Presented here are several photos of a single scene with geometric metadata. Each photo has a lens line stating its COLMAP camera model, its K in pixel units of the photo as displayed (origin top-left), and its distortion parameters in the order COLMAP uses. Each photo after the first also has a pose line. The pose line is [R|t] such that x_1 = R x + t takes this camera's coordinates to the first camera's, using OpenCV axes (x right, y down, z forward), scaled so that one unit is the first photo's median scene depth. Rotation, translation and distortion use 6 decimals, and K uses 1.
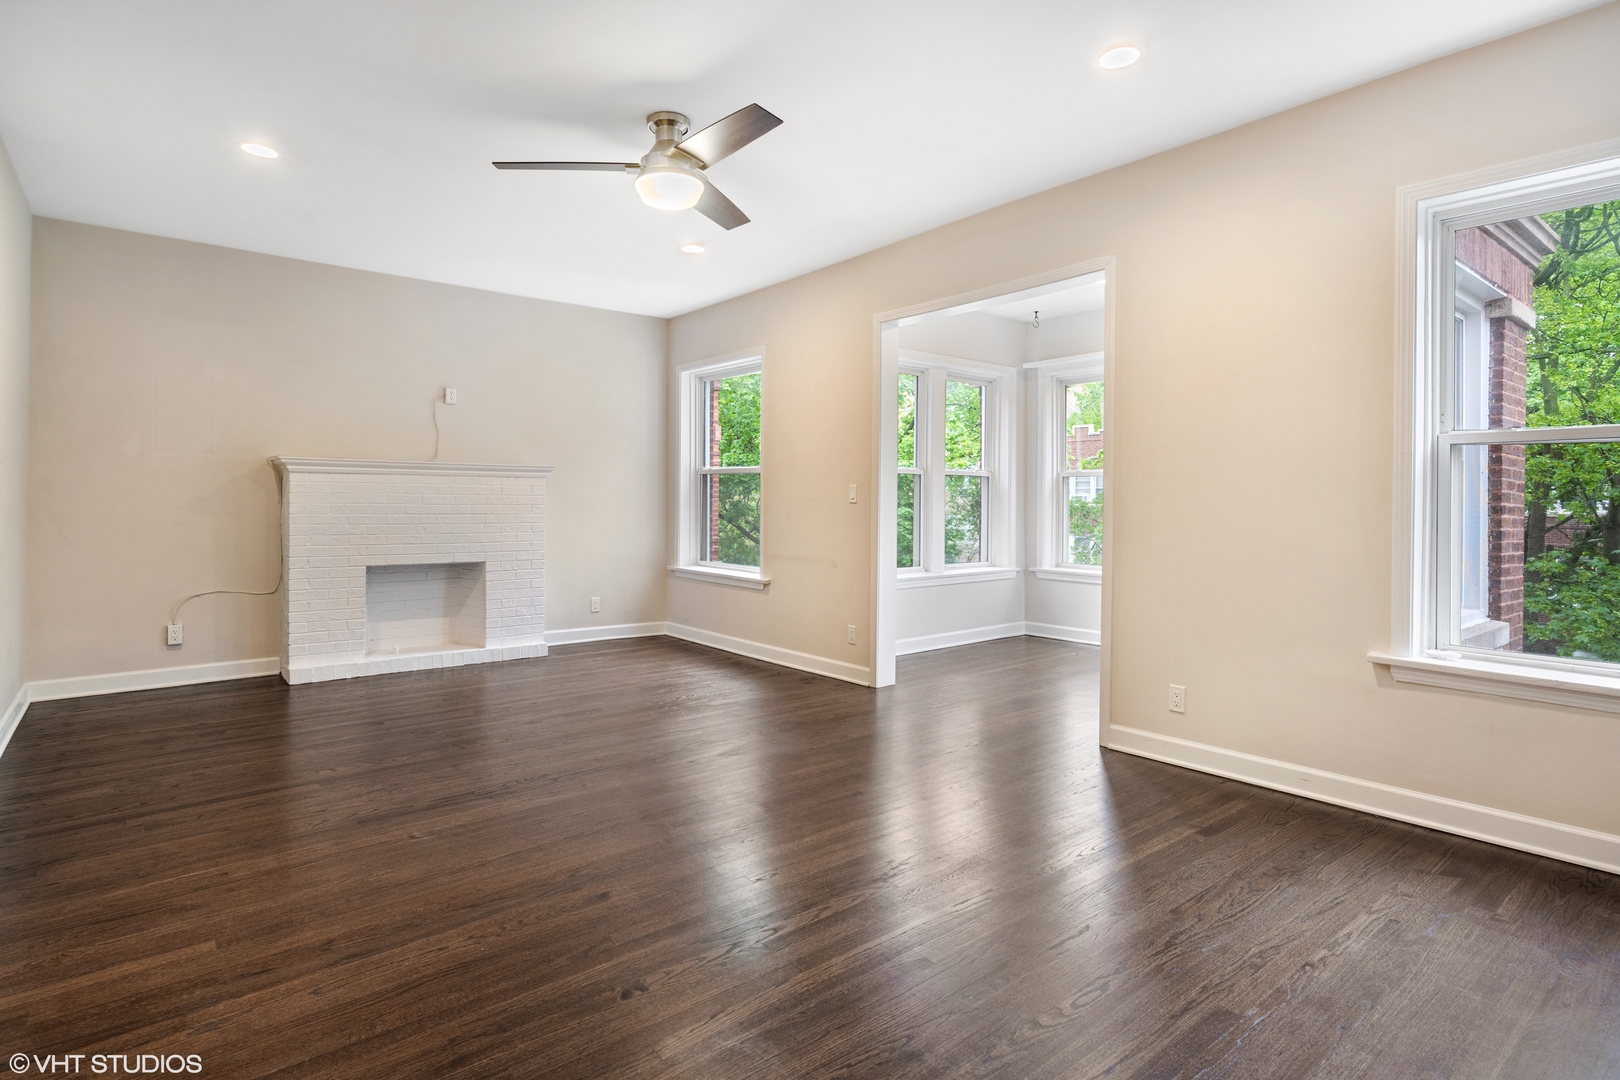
lens RADIAL K [[833.9, 0, 820.9], [0, 833.9, 502.1], [0, 0, 1]] dist [-0.000611, -0.000135]
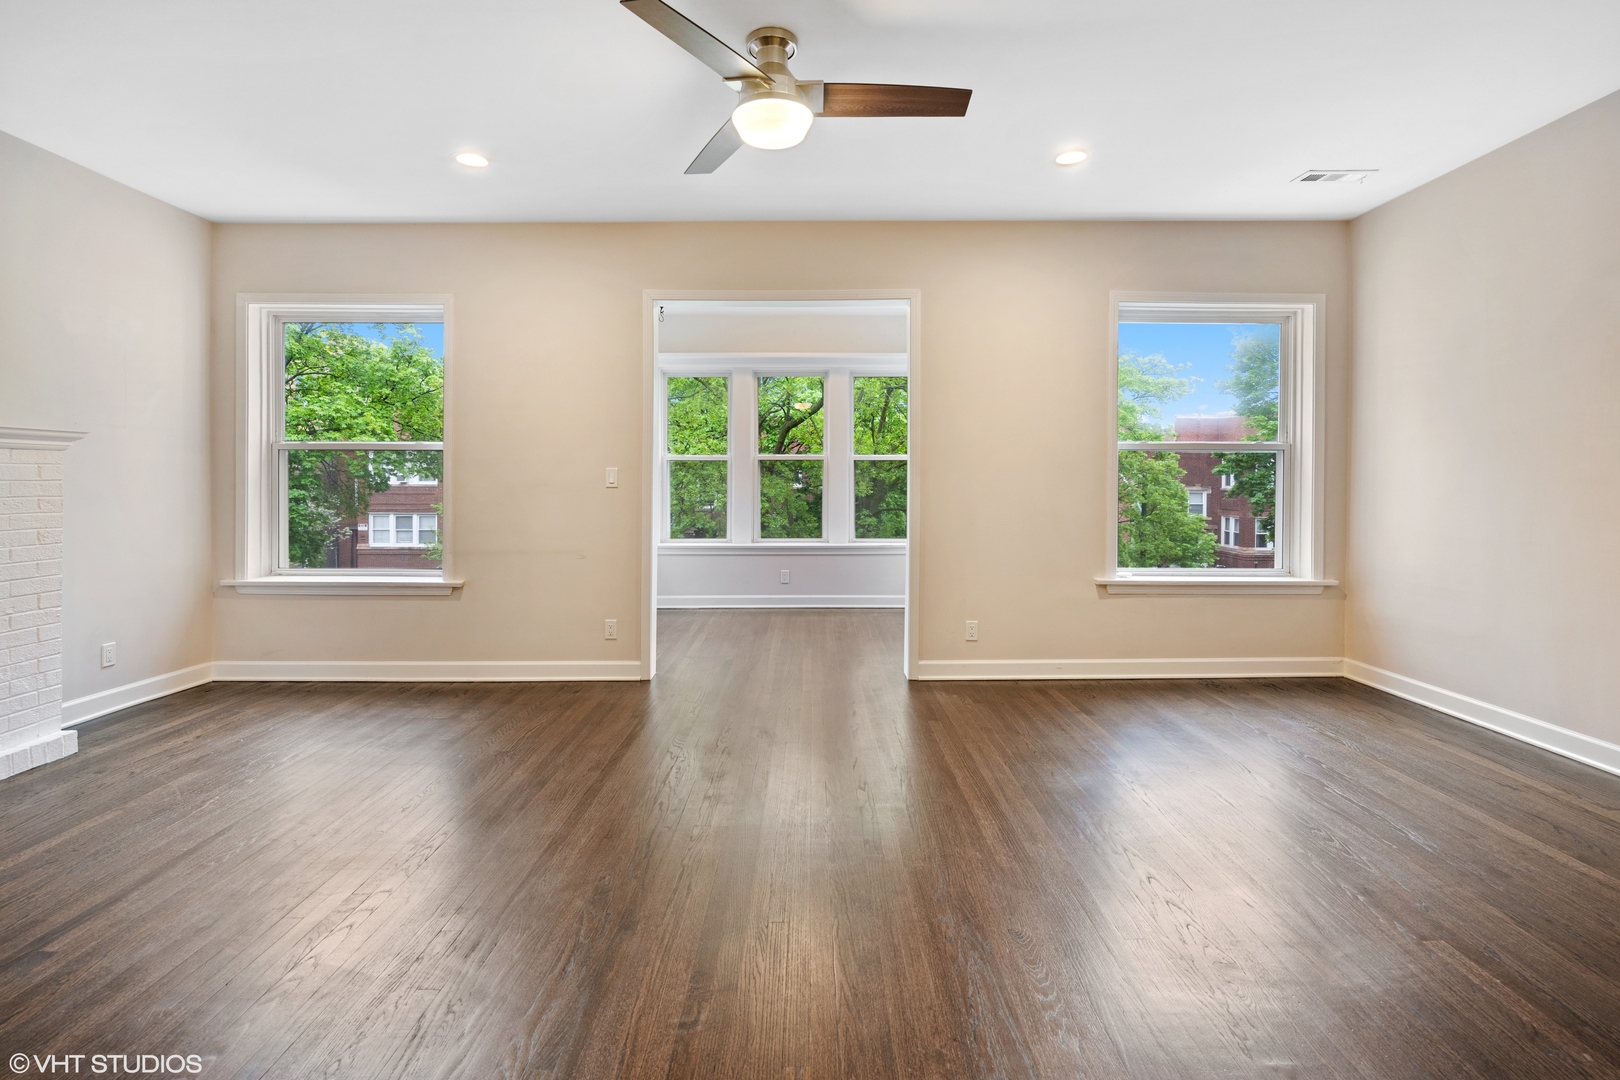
lens RADIAL K [[746.2, 0, 810.5], [0, 746.2, 486.0], [0, 0, 1]] dist [-0.004529, -0.000346]
pose [[0.631954, -0.010804, 0.774930, -0.366399], [0.004232, 0.999936, 0.010490, -0.006684], [-0.774994, -0.003350, 0.631960, 0.239331]]
